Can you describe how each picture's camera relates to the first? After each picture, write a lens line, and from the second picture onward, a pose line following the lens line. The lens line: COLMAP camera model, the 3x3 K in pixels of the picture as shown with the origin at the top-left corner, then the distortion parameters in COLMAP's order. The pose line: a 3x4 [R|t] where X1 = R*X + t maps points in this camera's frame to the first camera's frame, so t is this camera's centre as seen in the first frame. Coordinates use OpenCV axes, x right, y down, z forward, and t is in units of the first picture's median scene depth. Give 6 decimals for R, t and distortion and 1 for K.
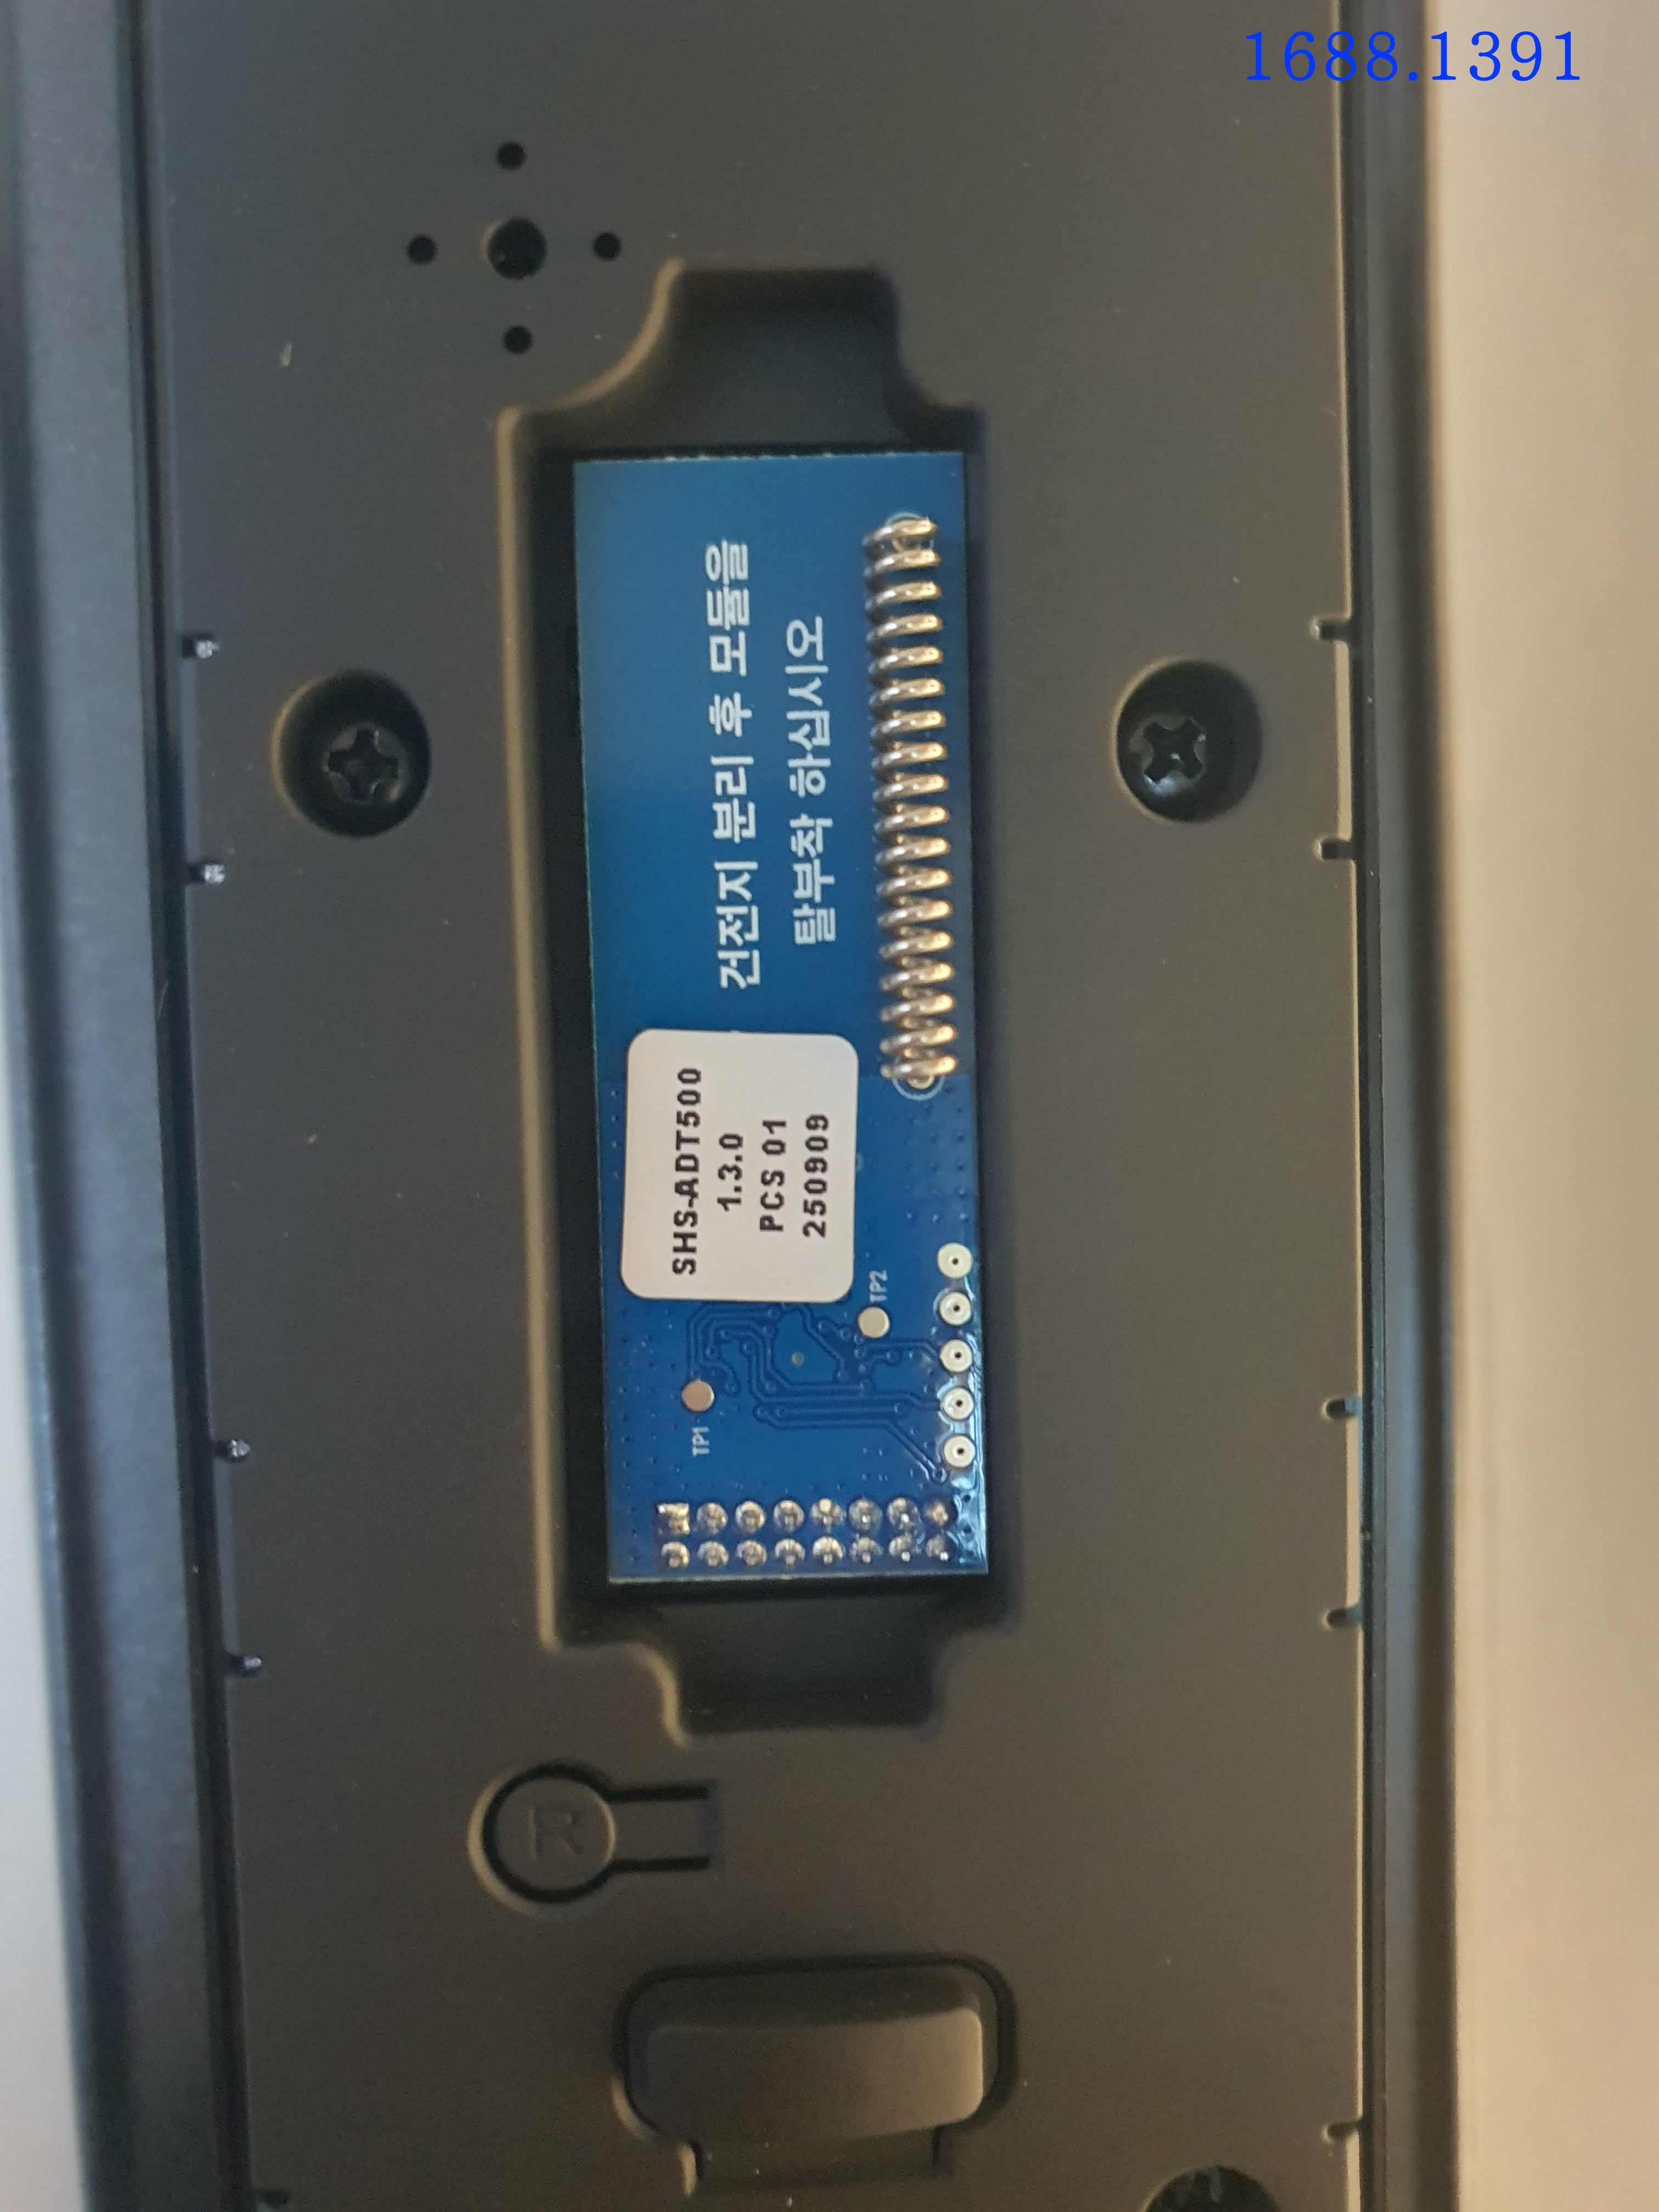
lens RADIAL K [[2077.6, 0, 833.3], [0, 2077.6, 1050.6], [0, 0, 1]] dist [-0.135063, 0.187783]
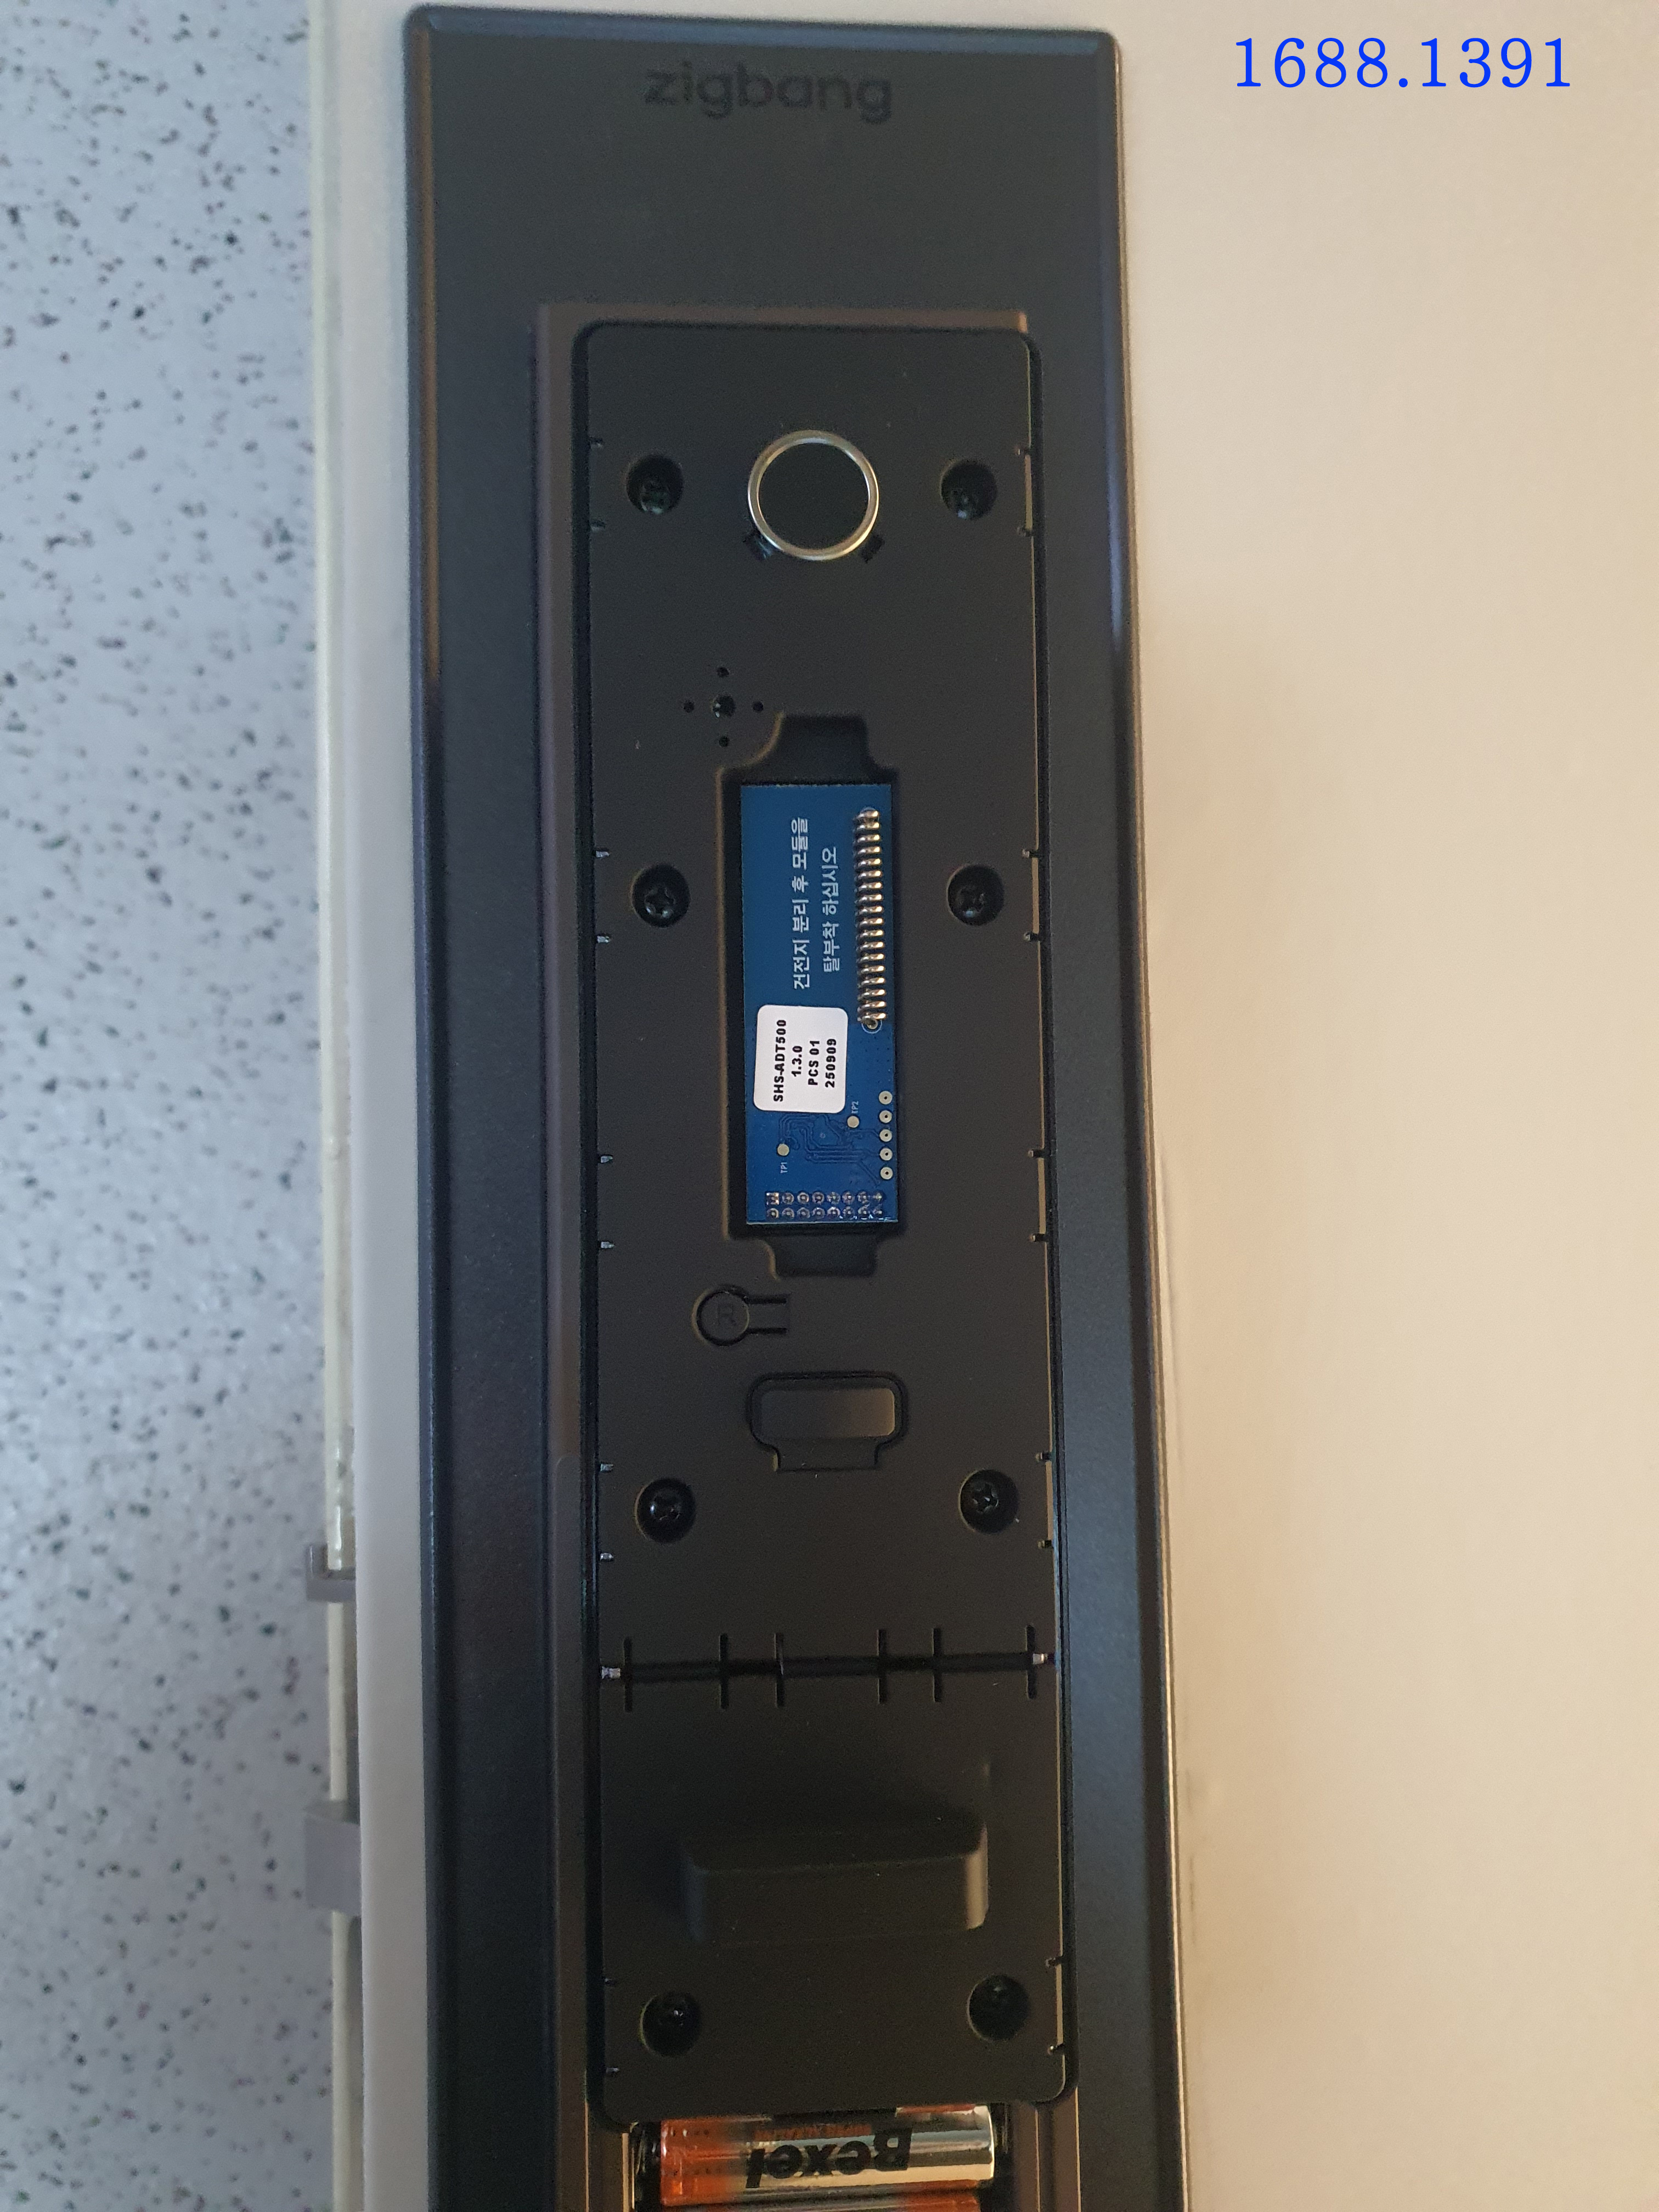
lens RADIAL K [[2077.6, 0, 833.3], [0, 2077.6, 1050.6], [0, 0, 1]] dist [-0.135063, 0.187783]
pose [[0.999016, 0.014251, 0.042007, -0.113777], [-0.008739, 0.991657, -0.128605, 0.377313], [-0.043490, 0.128112, 0.990806, -1.545319]]
